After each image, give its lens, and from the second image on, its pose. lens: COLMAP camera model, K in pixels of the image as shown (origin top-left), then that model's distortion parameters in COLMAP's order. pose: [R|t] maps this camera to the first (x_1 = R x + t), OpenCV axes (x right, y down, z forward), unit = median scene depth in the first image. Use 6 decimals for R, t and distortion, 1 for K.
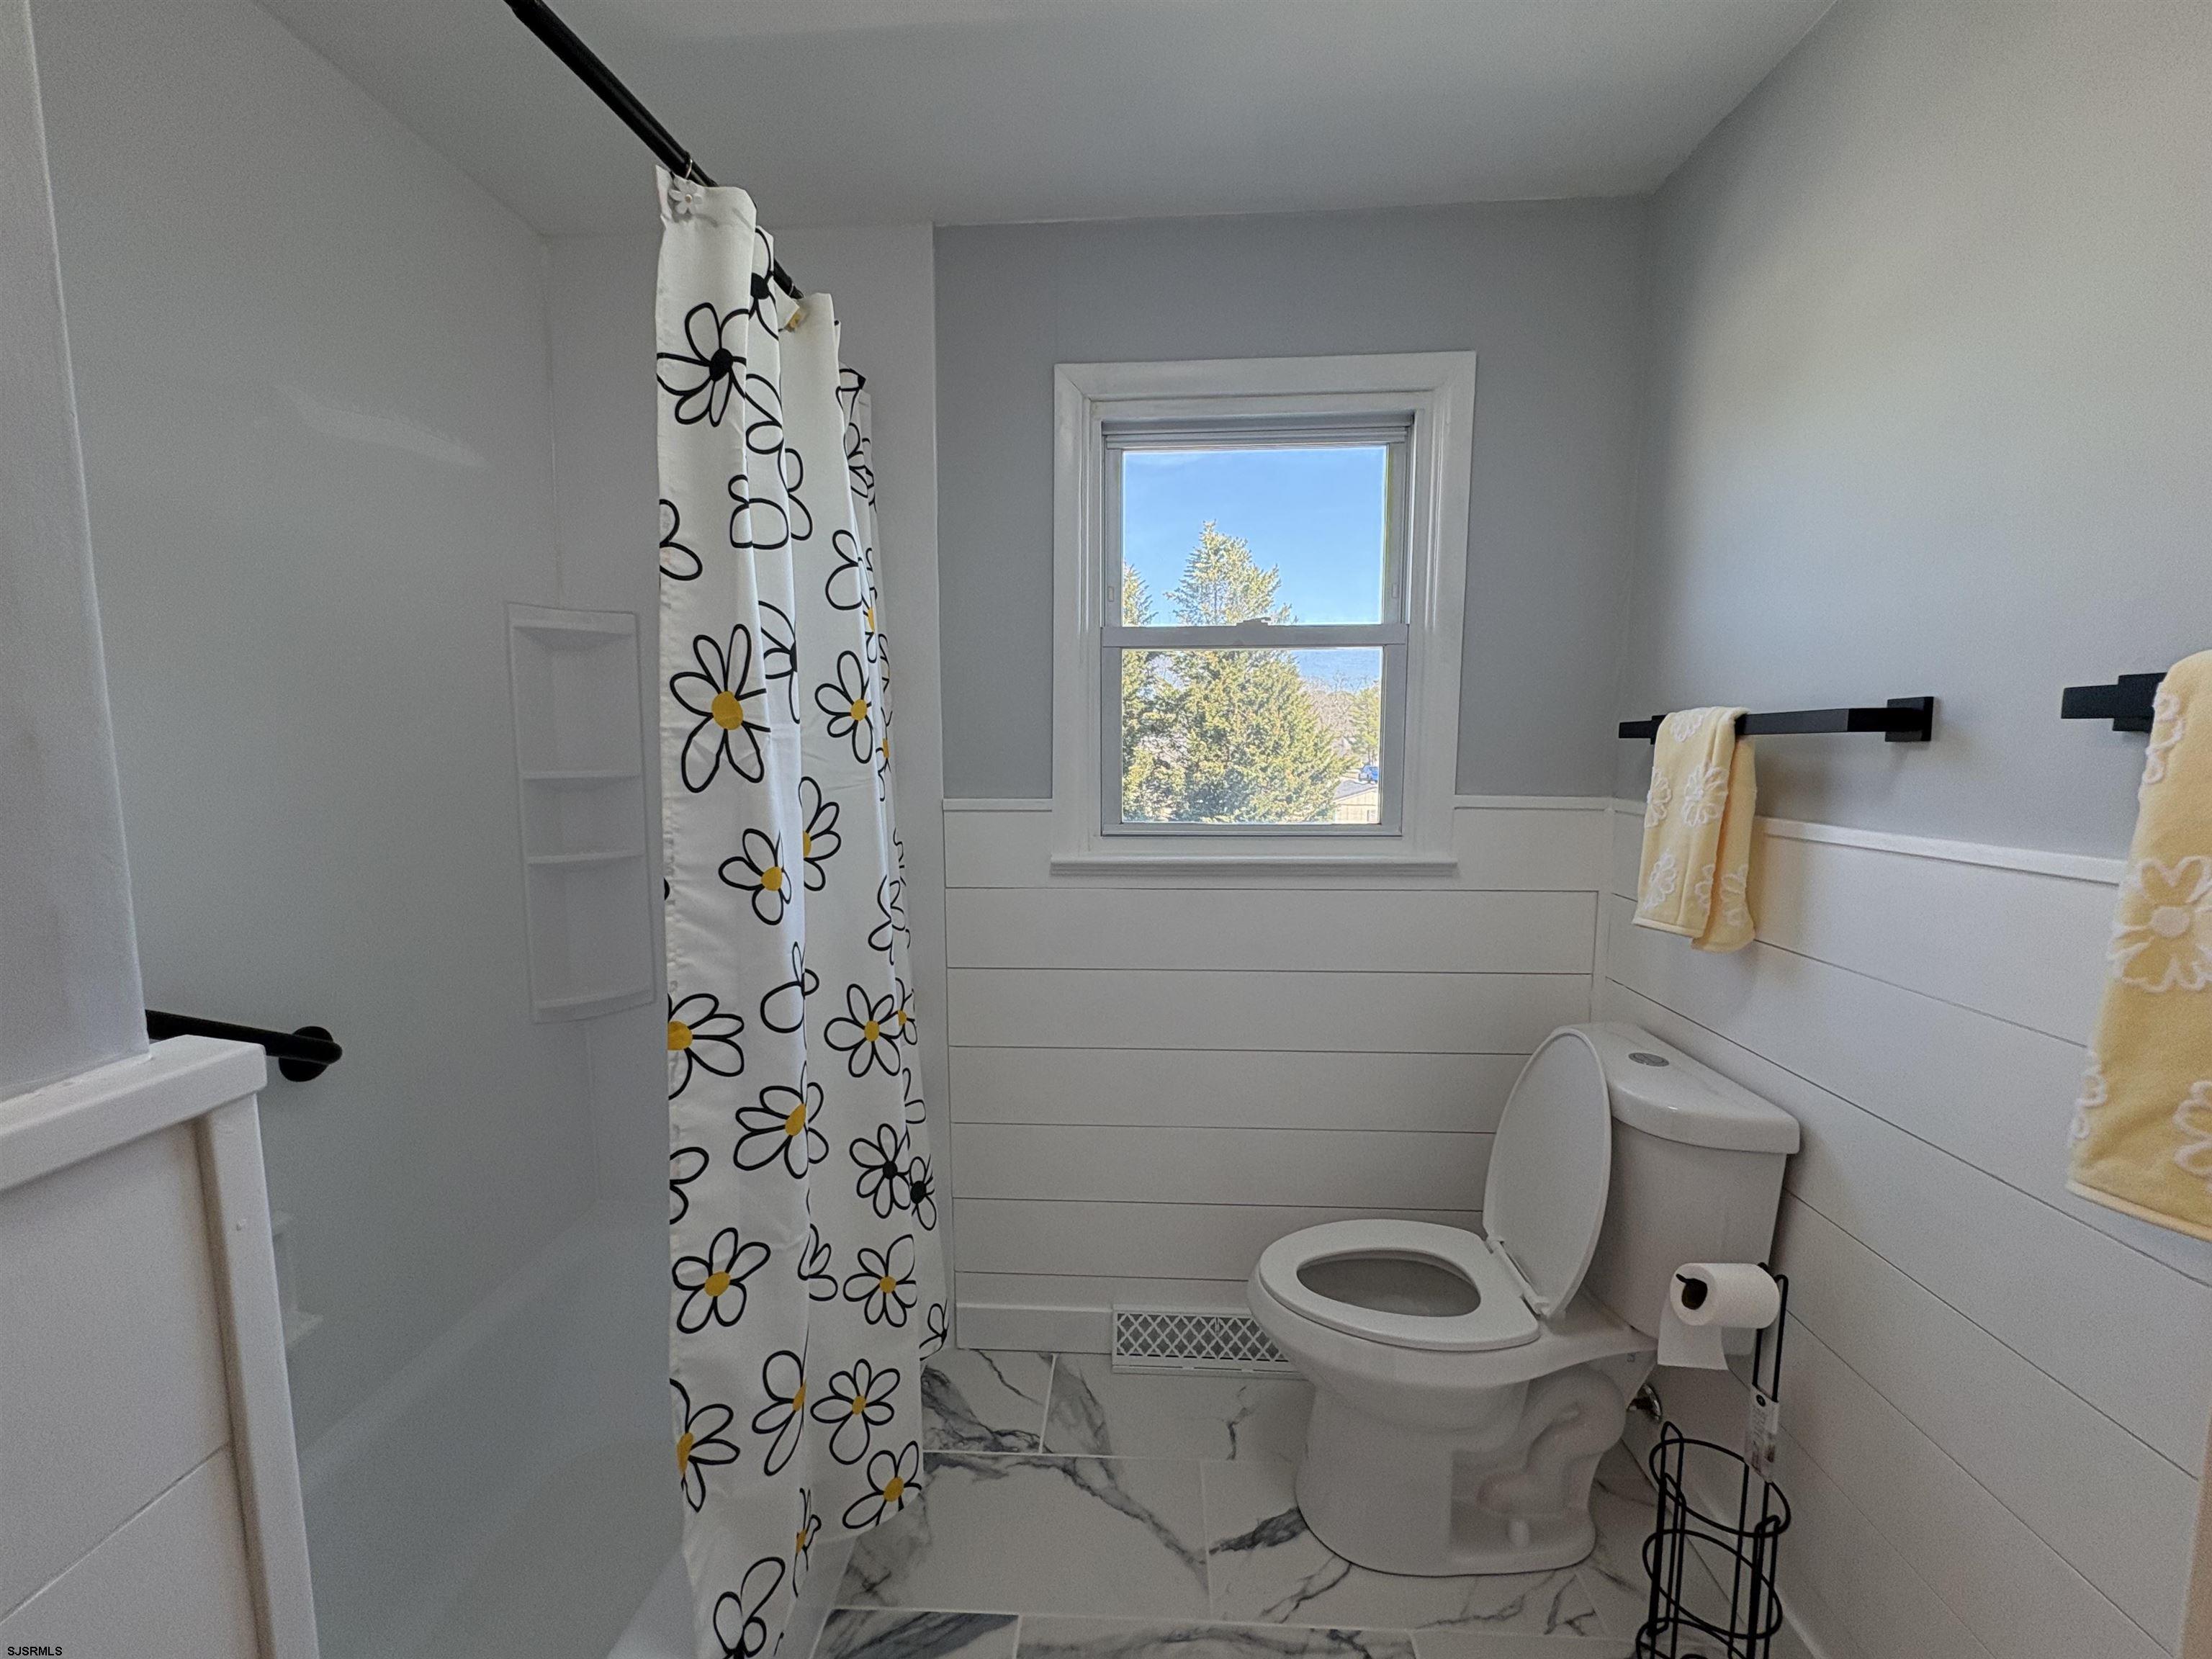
lens RADIAL K [[880.9, 0, 1095.5], [0, 880.9, 822.6], [0, 0, 1]] dist [0.001327, 0.000069]
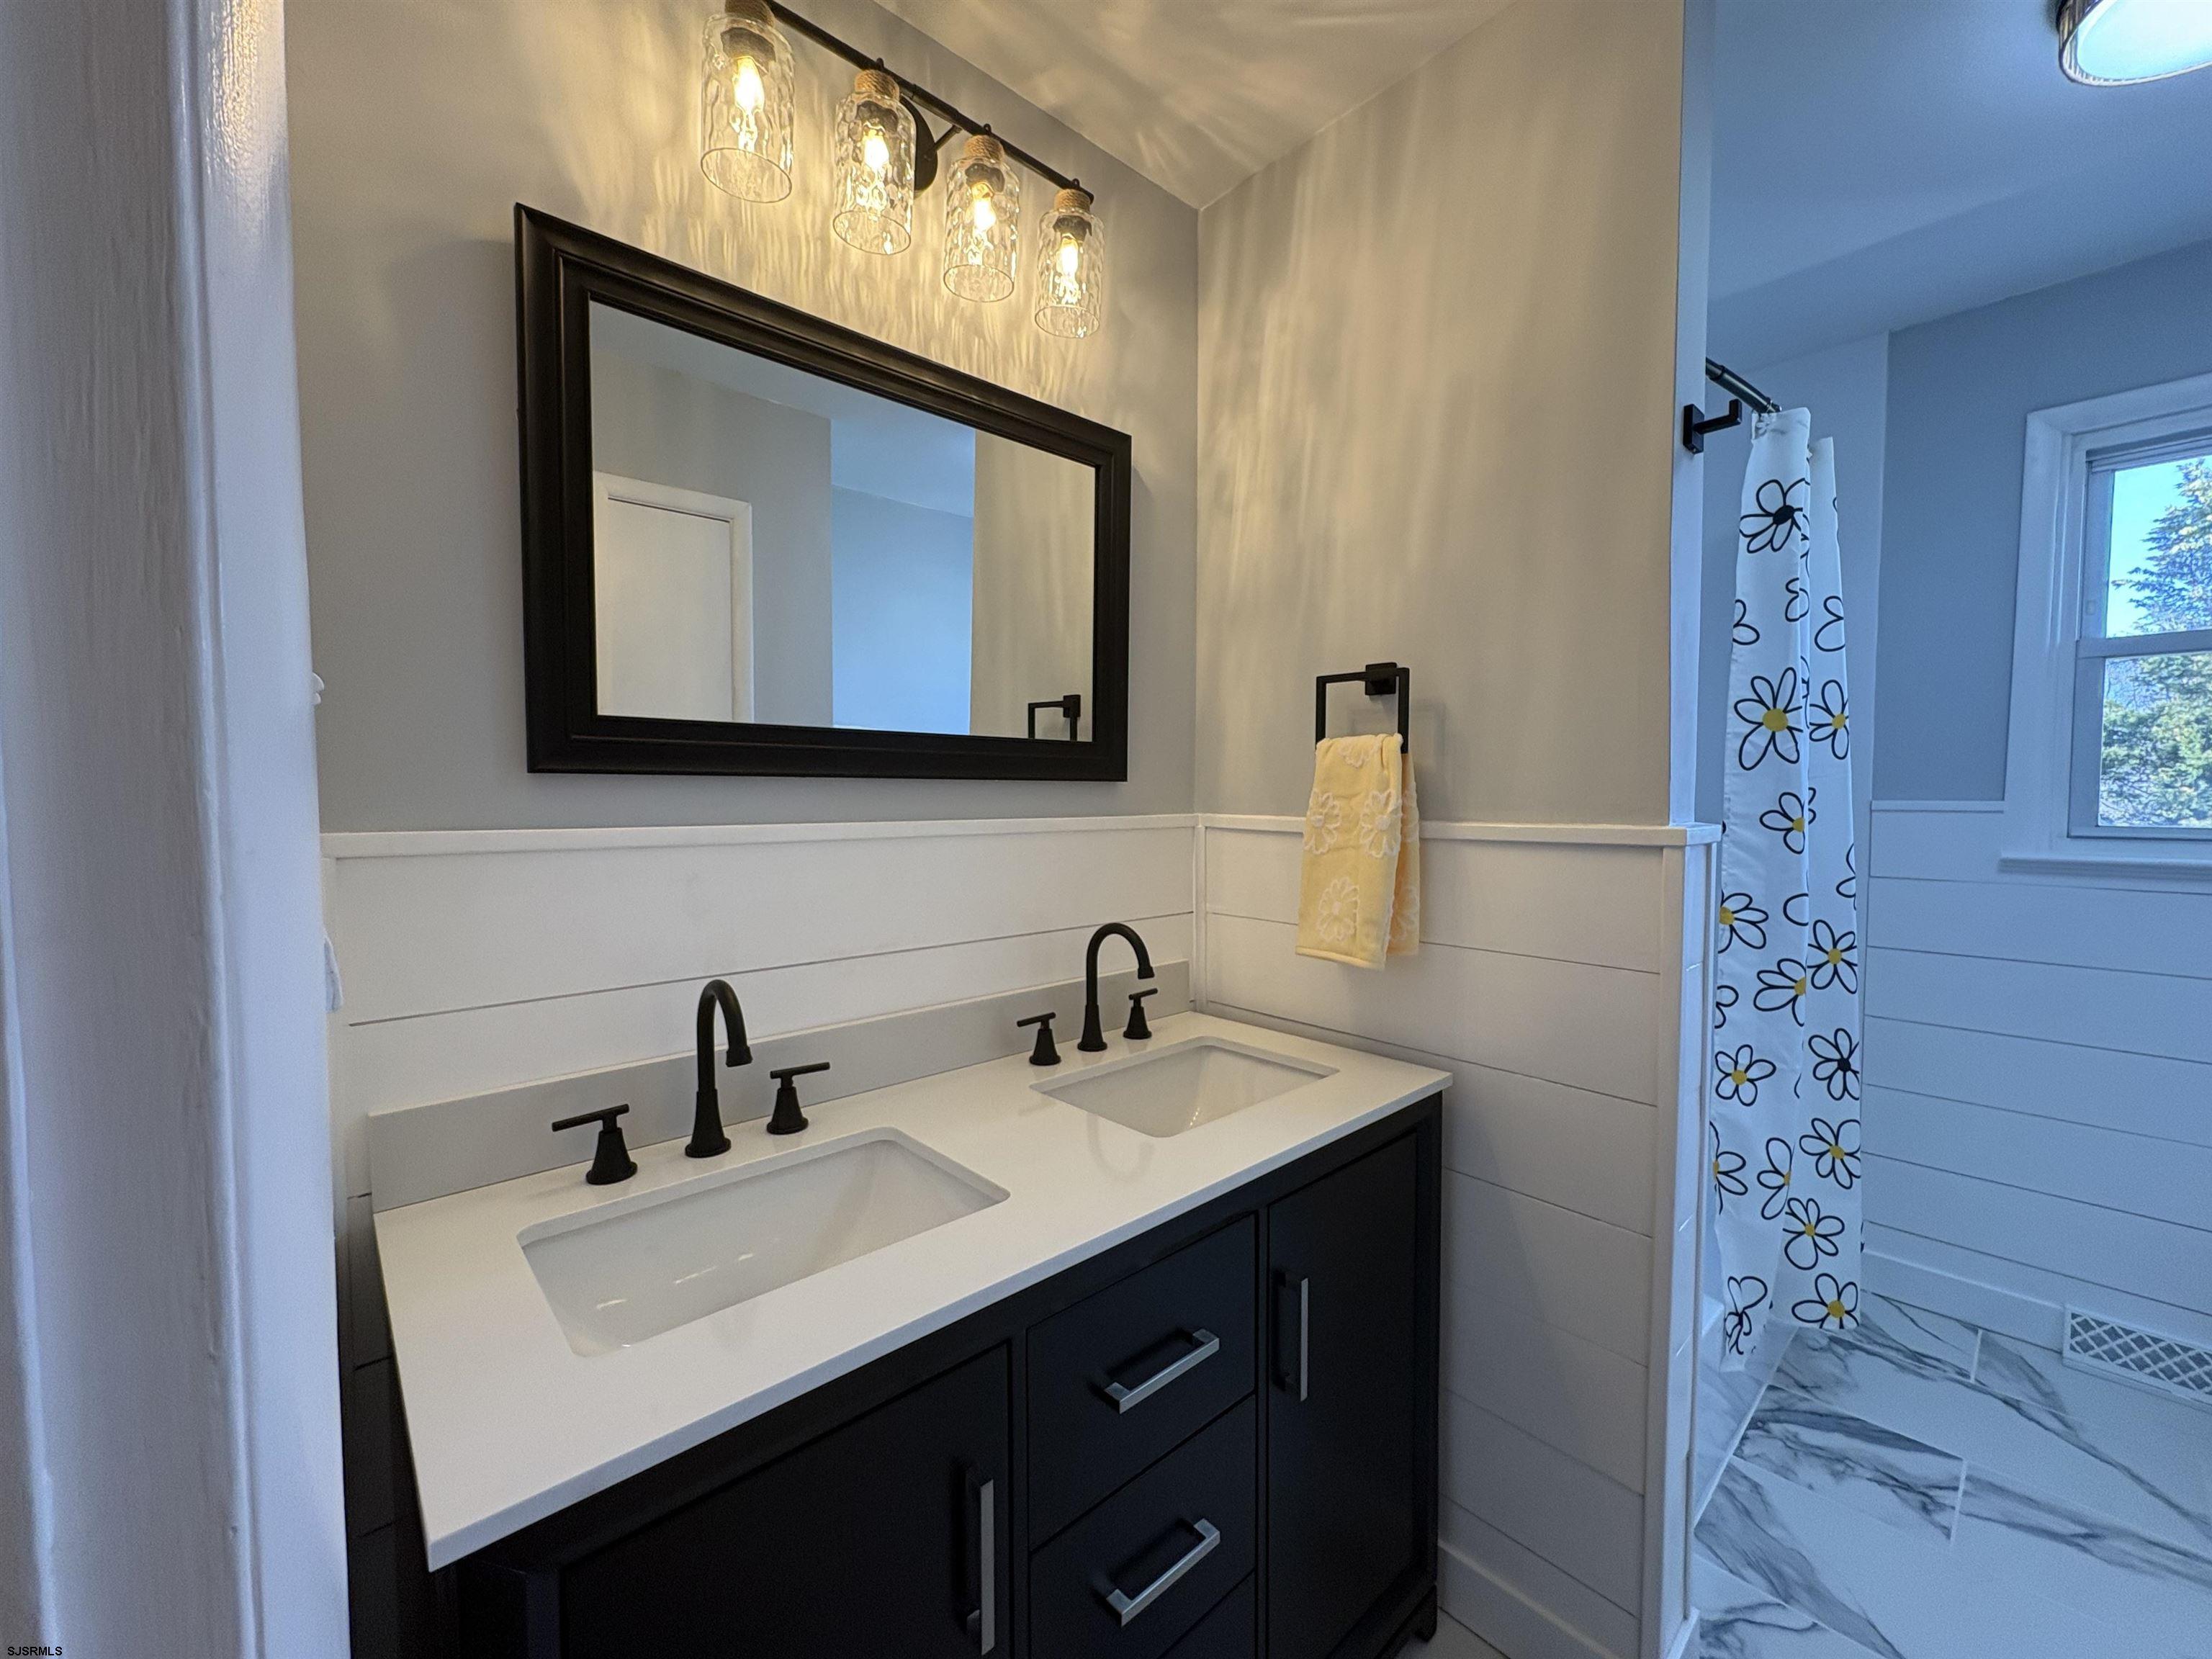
lens RADIAL K [[880.9, 0, 1108.6], [0, 880.9, 828.8], [0, 0, 1]] dist [0.001327, 0.000069]
pose [[0.718750, 0.030492, -0.694599, -0.116782], [-0.065668, 0.997549, -0.024160, 0.142715], [0.692160, 0.062978, 0.718991, -0.749430]]
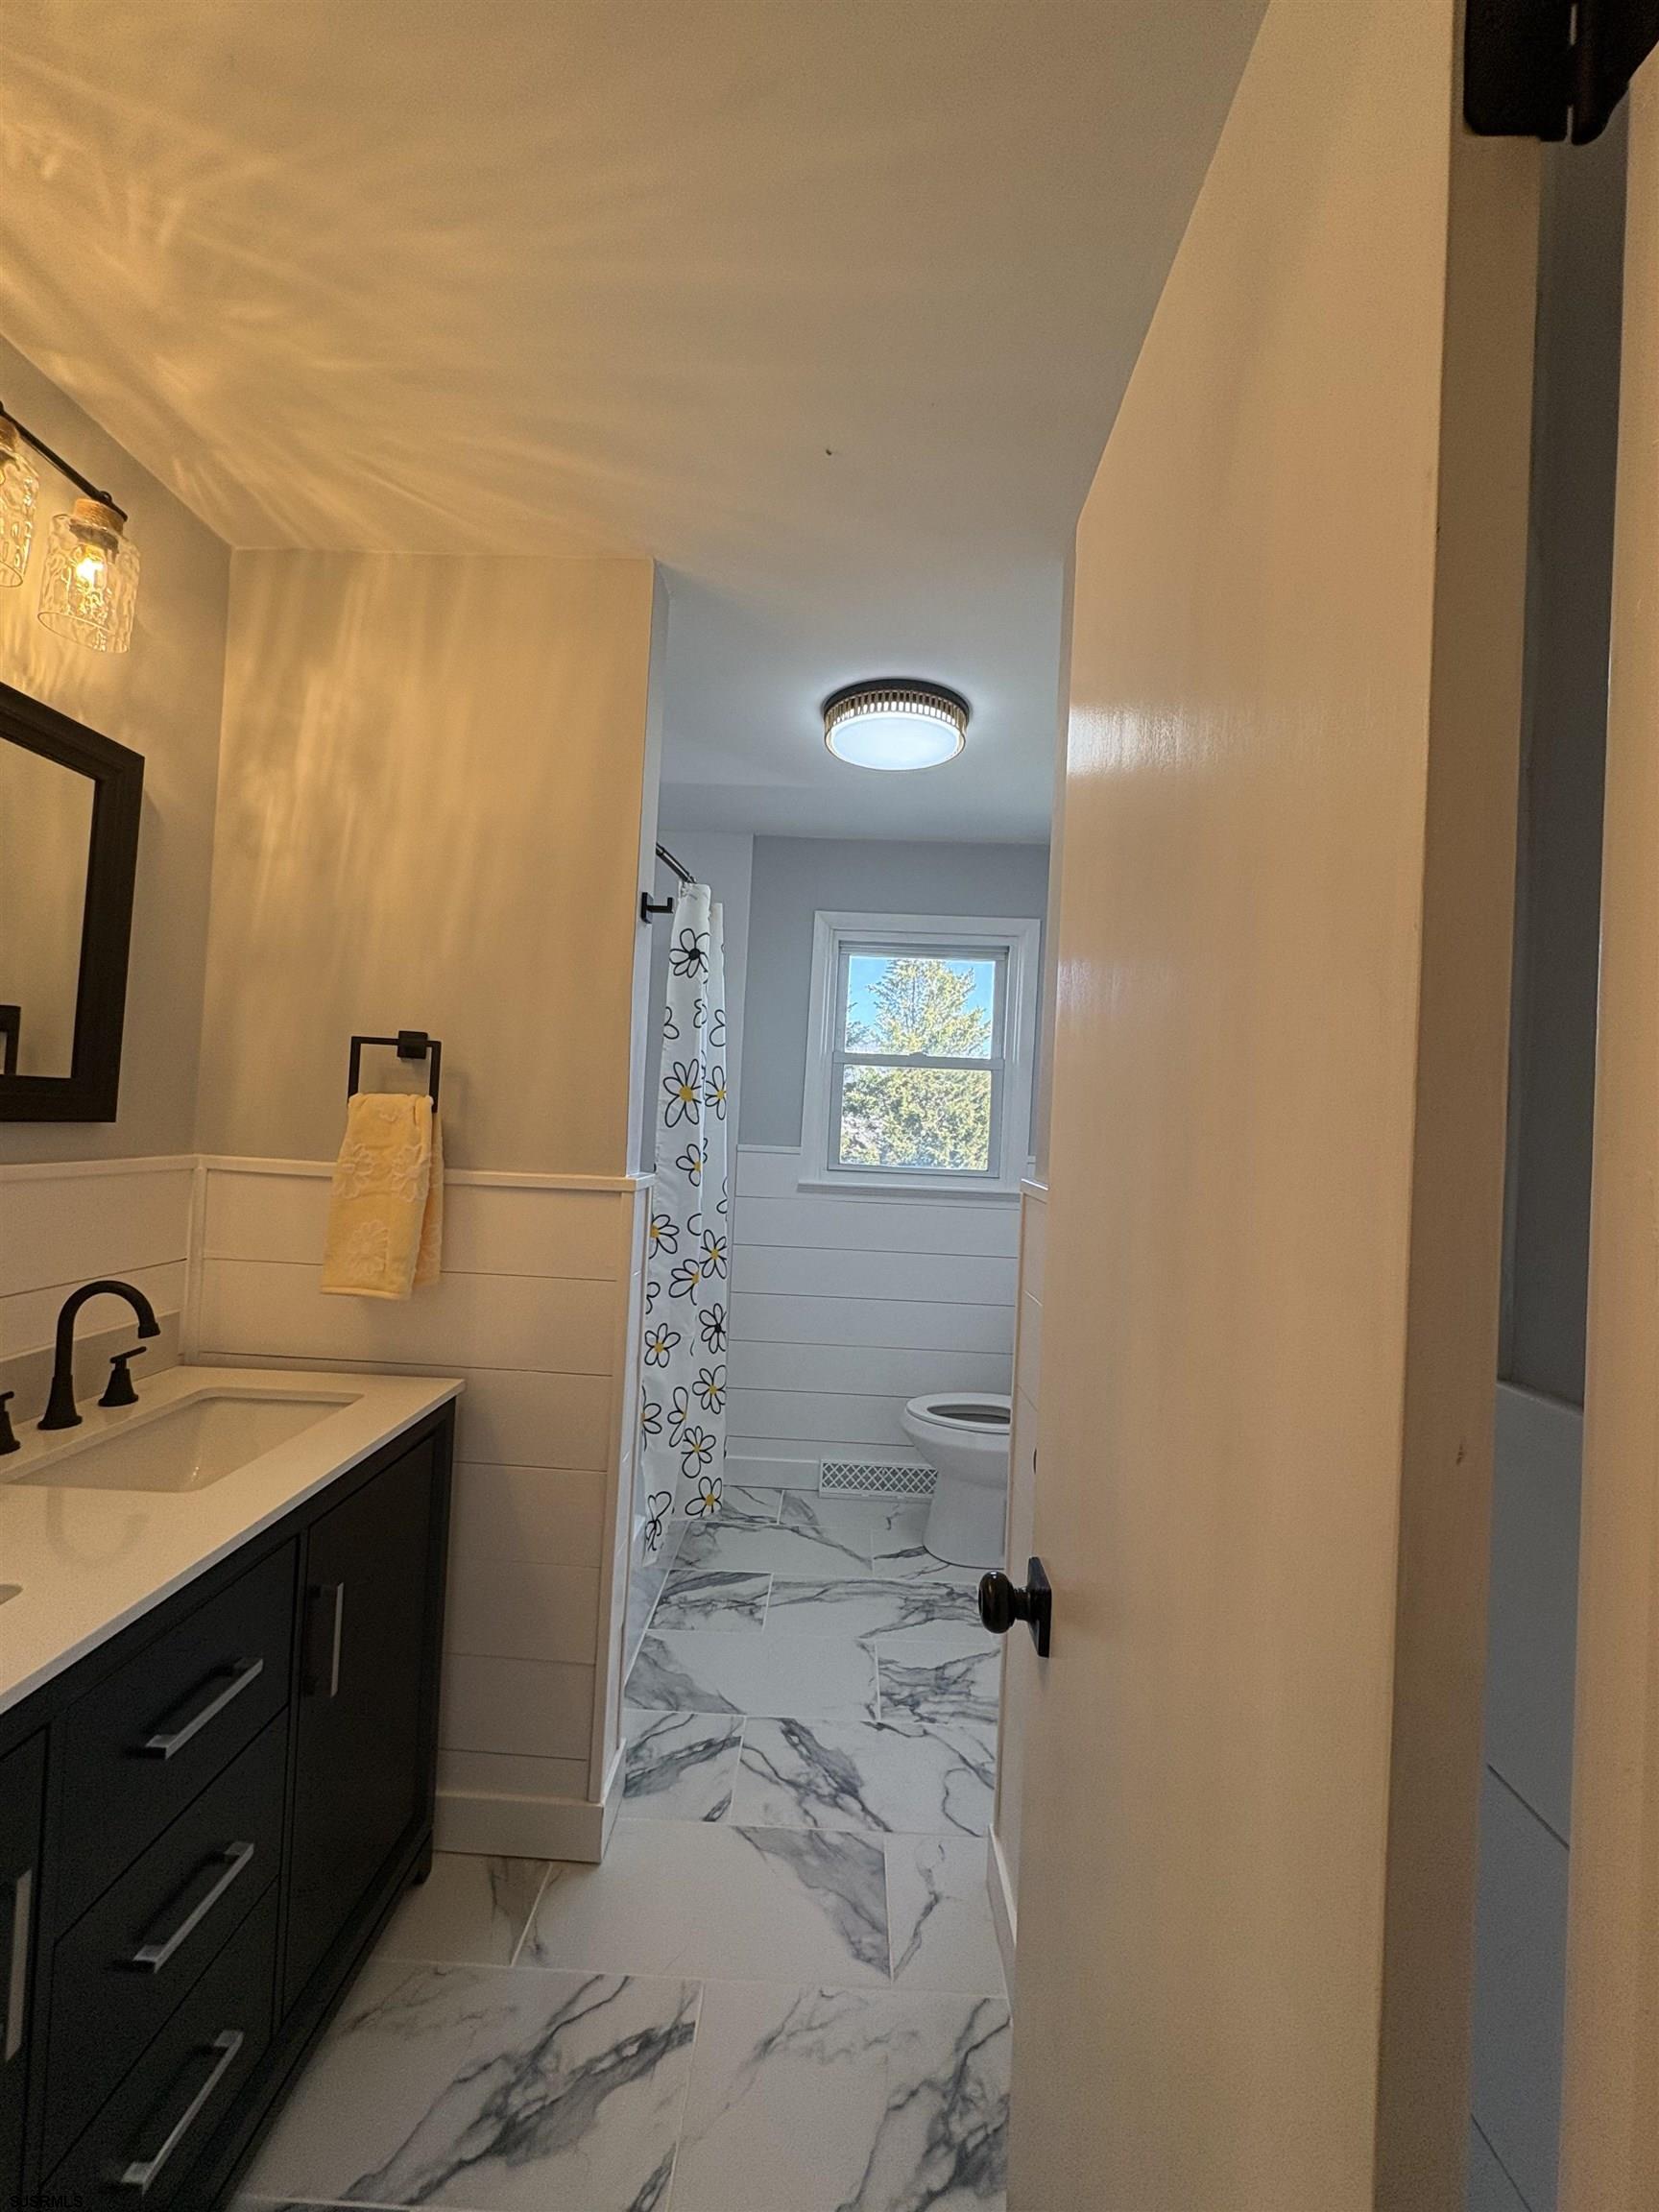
lens RADIAL K [[880.9, 0, 825.0], [0, 880.9, 1105.0], [0, 0, 1]] dist [0.001327, 0.000069]
pose [[0.998059, 0.050508, 0.036433, -0.092634], [-0.046201, 0.992782, -0.110675, 0.108071], [-0.041760, 0.108777, 0.993189, -0.997186]]
